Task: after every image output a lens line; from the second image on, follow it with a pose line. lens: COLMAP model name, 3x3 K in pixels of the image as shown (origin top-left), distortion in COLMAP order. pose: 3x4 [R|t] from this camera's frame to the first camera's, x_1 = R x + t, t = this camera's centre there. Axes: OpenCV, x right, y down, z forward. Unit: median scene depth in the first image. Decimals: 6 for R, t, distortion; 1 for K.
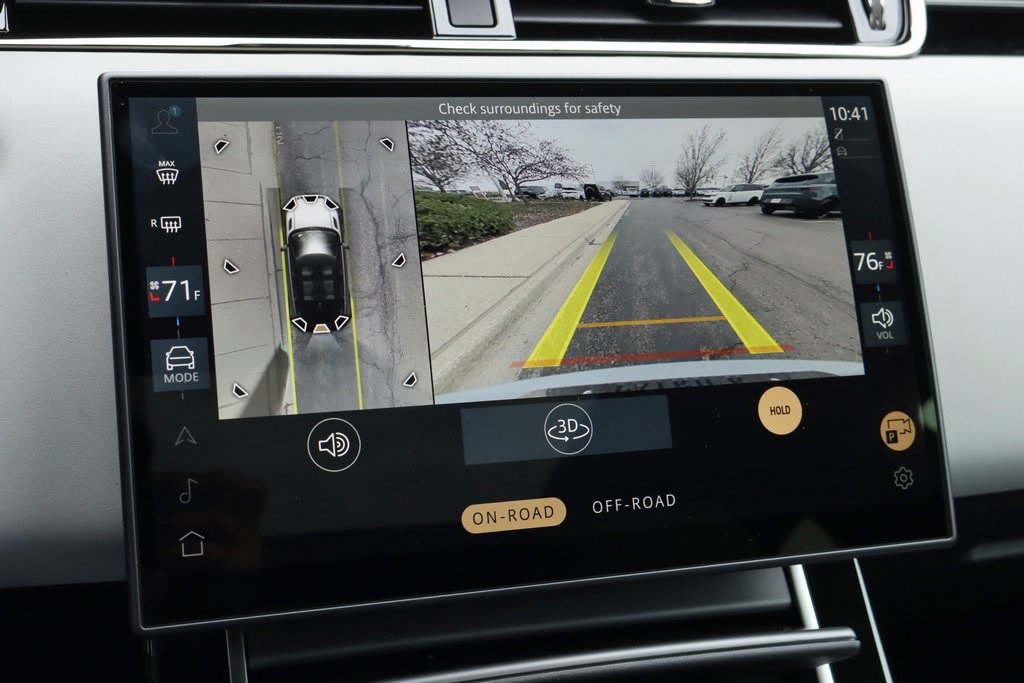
lens RADIAL K [[1374.0, 0, 512.0], [0, 1374.0, 341.5], [0, 0, 1]] dist [0.003286, -0.017449]
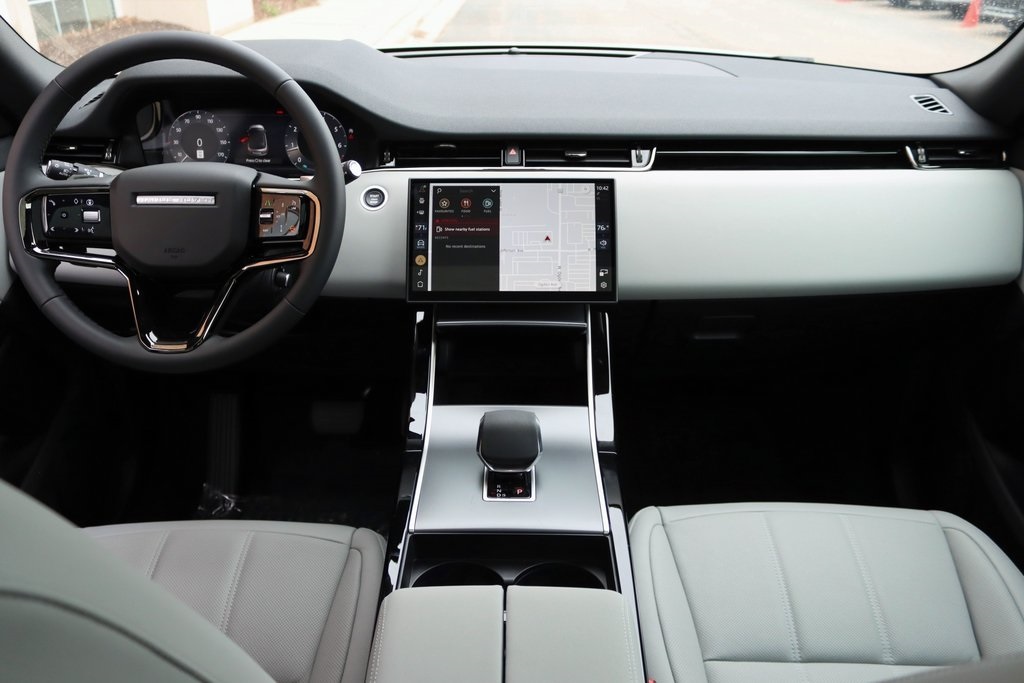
lens RADIAL K [[820.8, 0, 512.0], [0, 820.8, 341.5], [0, 0, 1]] dist [-0.019693, -0.006361]
pose [[0.952303, 0.065846, -0.297964, 0.740105], [-0.055359, 0.997518, 0.043511, 0.172969], [0.300089, -0.024941, 0.953585, -1.257237]]
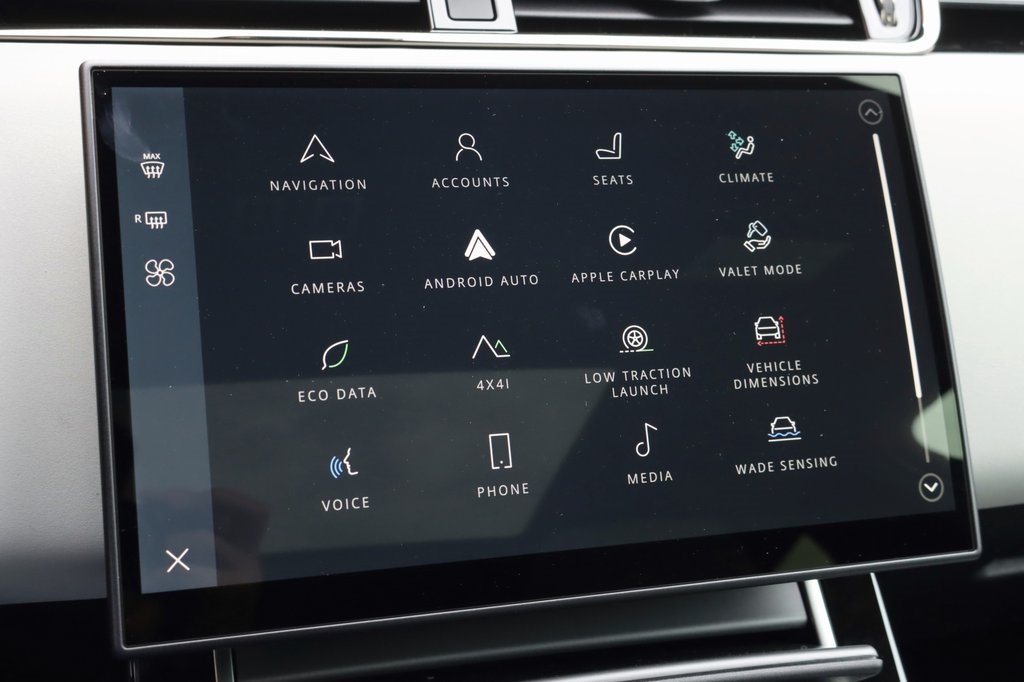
lens RADIAL K [[1367.4, 0, 512.0], [0, 1367.4, 341.0], [0, 0, 1]] dist [-0.004731, 0.052979]
pose [[0.999974, -0.001449, 0.007082, -0.008764], [0.001555, 0.999887, -0.014944, 0.011133], [-0.007060, 0.014954, 0.999863, 0.051775]]
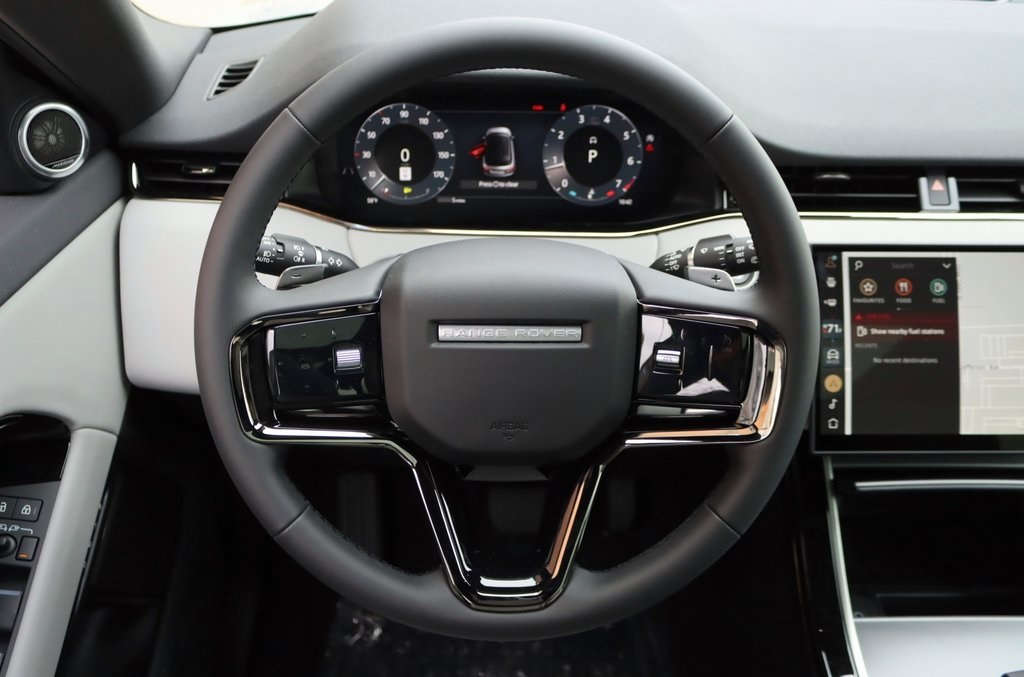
lens RADIAL K [[927.0, 0, 512.0], [0, 927.0, 338.5], [0, 0, 1]] dist [-0.028018, 0.002996]
pose [[0.961097, 0.091824, -0.260503, -0.330850], [-0.057182, 0.988838, 0.137588, -0.202602], [0.270229, -0.117339, 0.955619, -0.778688]]
